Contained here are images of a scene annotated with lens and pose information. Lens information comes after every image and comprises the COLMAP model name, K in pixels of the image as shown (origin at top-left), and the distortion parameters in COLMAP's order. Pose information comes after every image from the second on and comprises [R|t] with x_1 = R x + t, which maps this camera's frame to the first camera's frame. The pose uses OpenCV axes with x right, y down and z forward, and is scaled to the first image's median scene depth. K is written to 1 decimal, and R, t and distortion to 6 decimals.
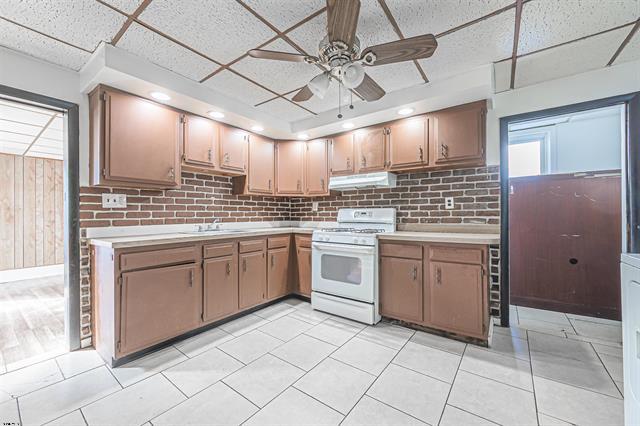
lens RADIAL K [[252.2, 0, 317.4], [0, 252.2, 213.7], [0, 0, 1]] dist [-0.001758, 0.000658]
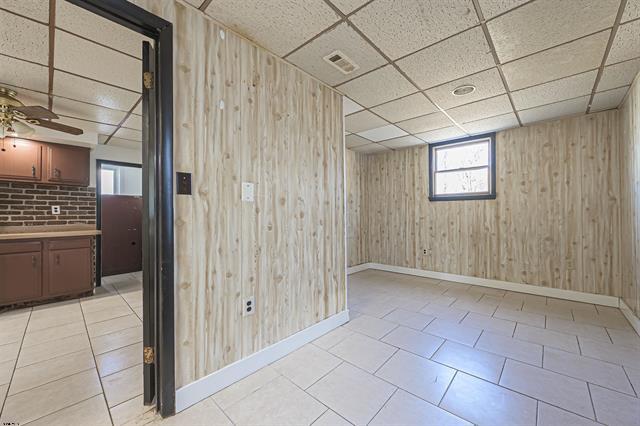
lens RADIAL K [[252.2, 0, 320.3], [0, 252.2, 213.9], [0, 0, 1]] dist [-0.001758, 0.000658]
pose [[0.112293, 0.013464, 0.993584, -0.670652], [0.005860, 0.999882, -0.014212, 0.006999], [-0.993658, 0.007418, 0.112201, -0.570627]]
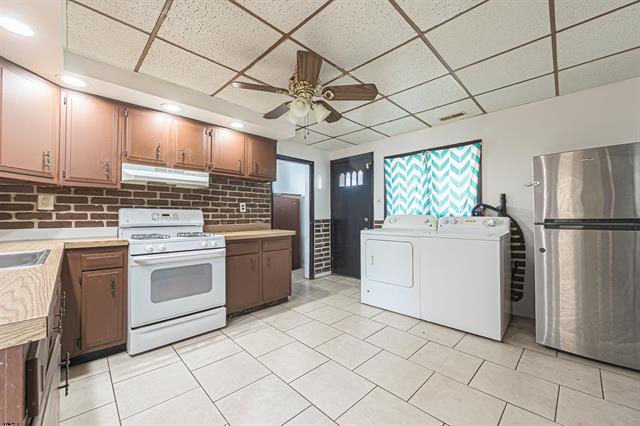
lens RADIAL K [[252.2, 0, 320.8], [0, 252.2, 214.1], [0, 0, 1]] dist [-0.001758, 0.000658]
pose [[0.152313, 0.013085, 0.988246, -0.664387], [-0.000882, 0.999914, -0.013104, 0.007019], [-0.988332, 0.001124, 0.152311, 0.432866]]
